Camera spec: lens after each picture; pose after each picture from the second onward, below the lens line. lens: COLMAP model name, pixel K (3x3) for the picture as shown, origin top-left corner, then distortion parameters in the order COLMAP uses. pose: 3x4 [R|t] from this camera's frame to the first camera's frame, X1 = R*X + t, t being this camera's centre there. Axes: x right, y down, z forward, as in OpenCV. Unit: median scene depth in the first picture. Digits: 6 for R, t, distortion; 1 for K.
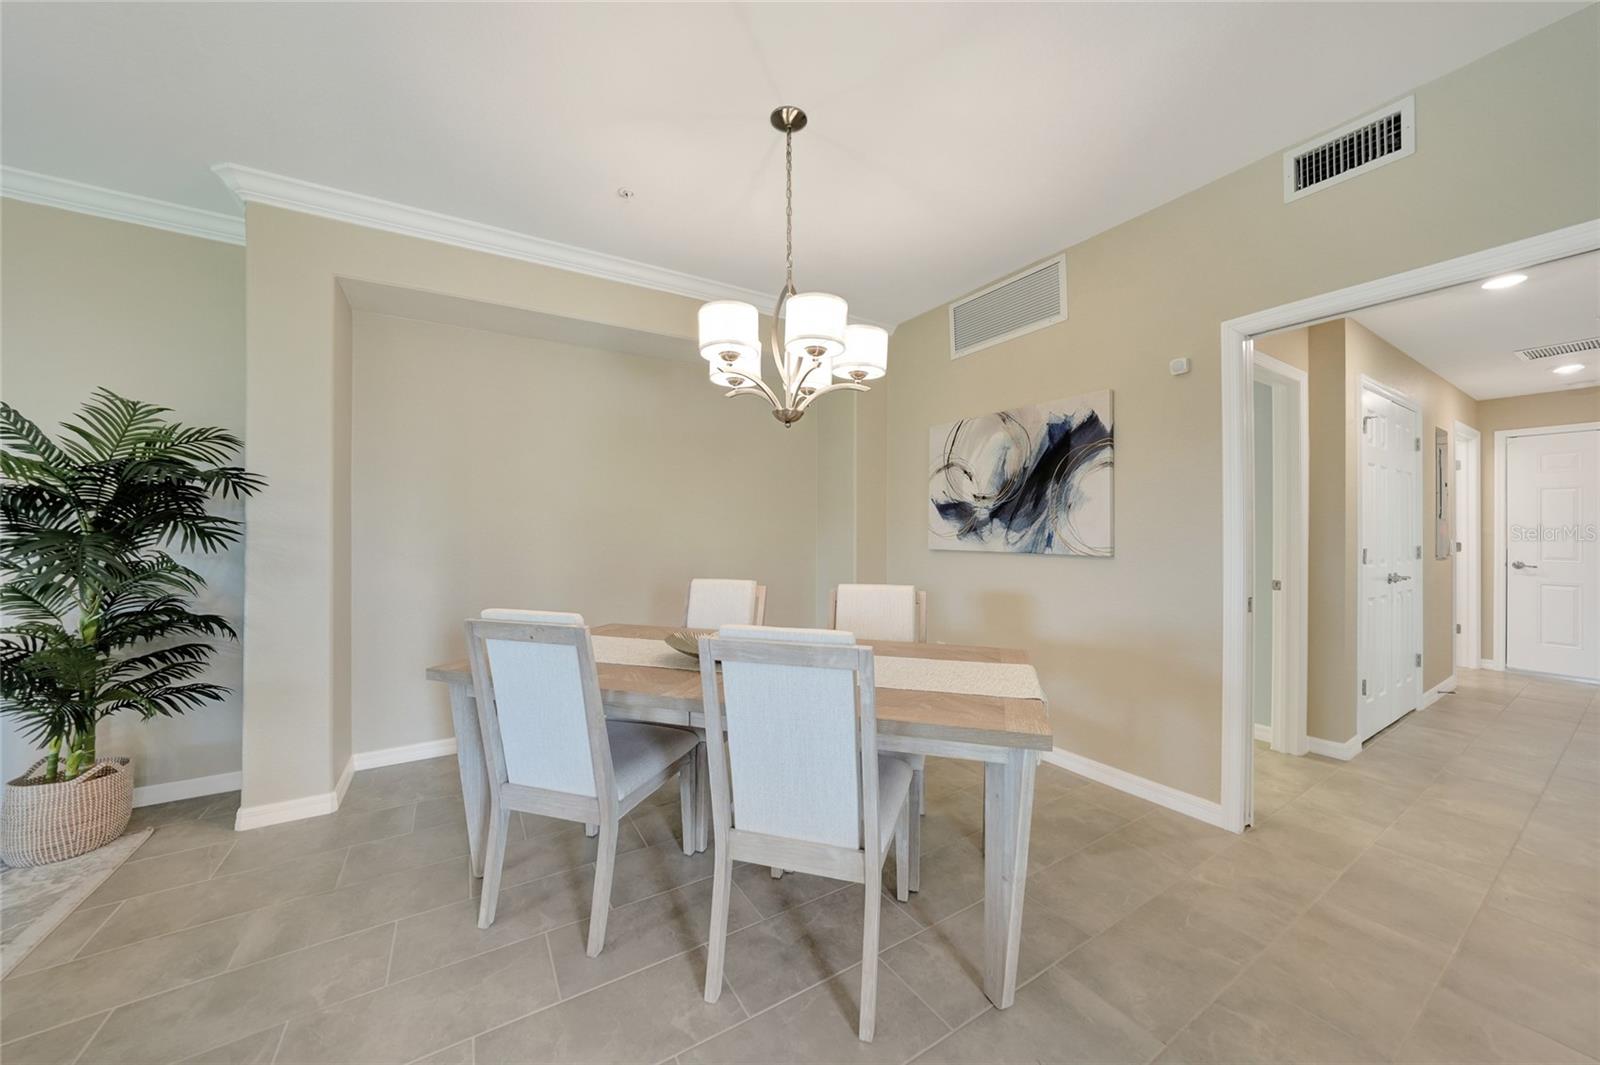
lens RADIAL K [[561.5, 0, 793.7], [0, 561.5, 529.9], [0, 0, 1]] dist [-0.018238, 0.000052]
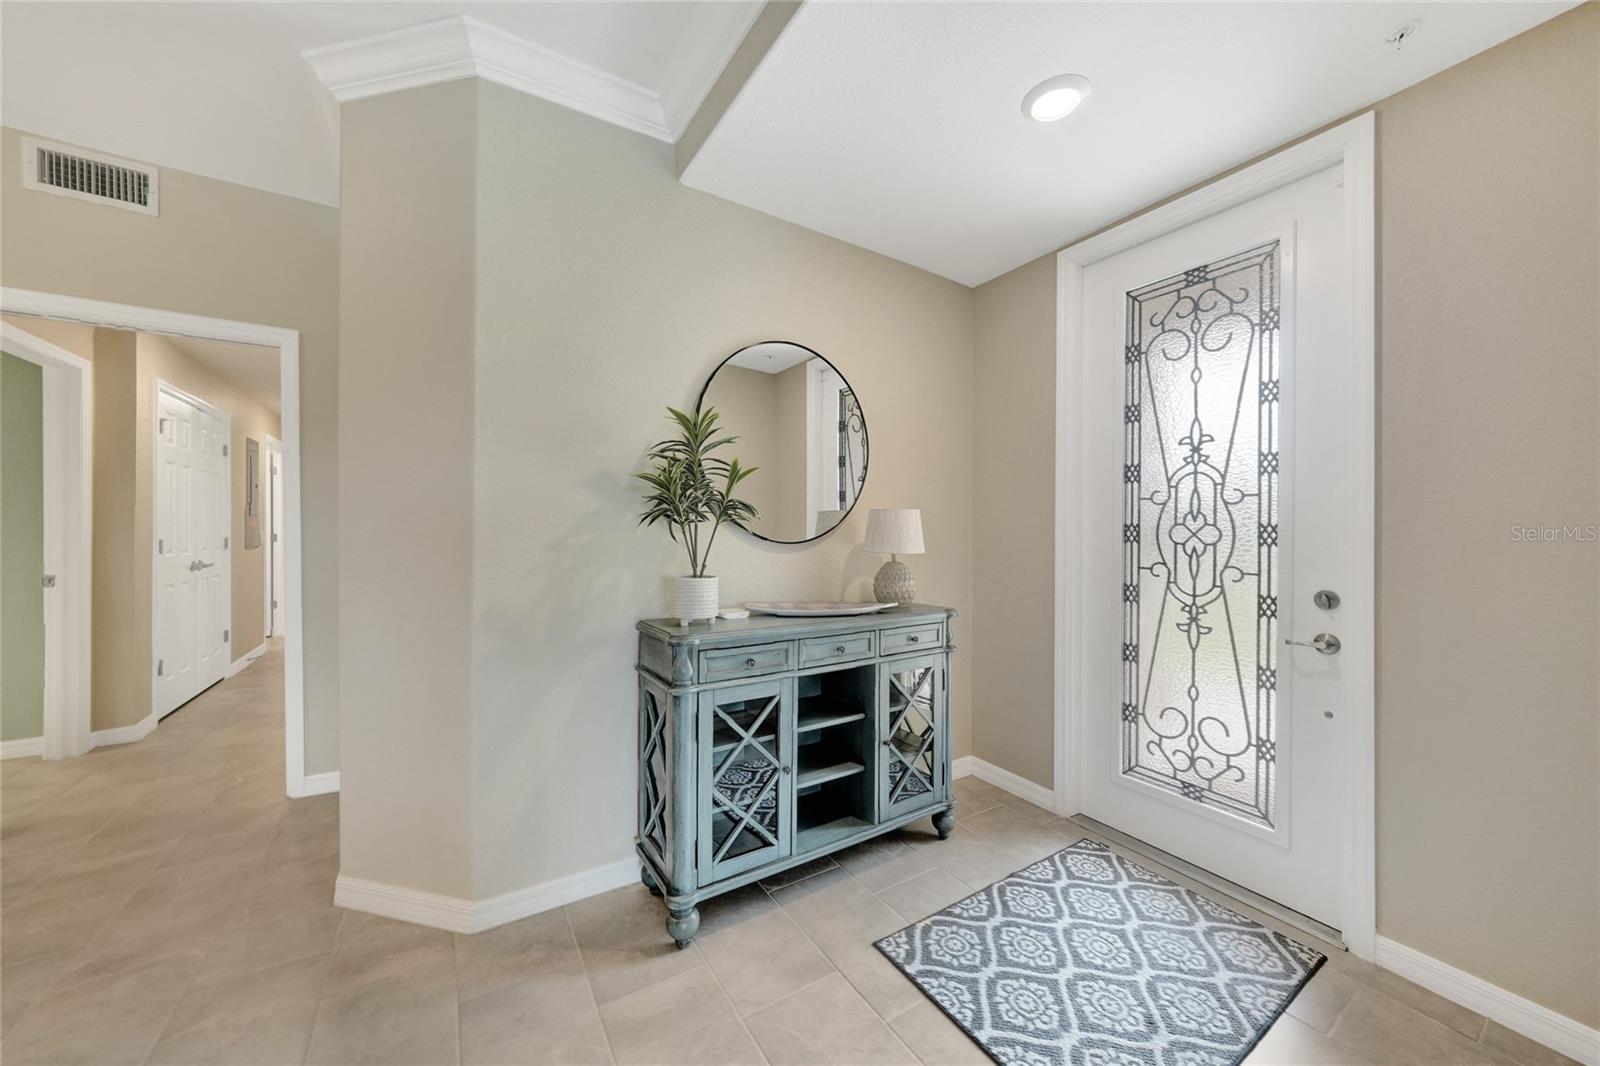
lens RADIAL K [[584.0, 0, 788.7], [0, 584.0, 530.3], [0, 0, 1]] dist [0.000089, 0.000154]
pose [[0.028305, -0.001631, 0.999598, -0.075083], [-0.011315, 0.999934, 0.001952, -0.001193], [-0.999535, -0.011366, 0.028285, -0.263989]]
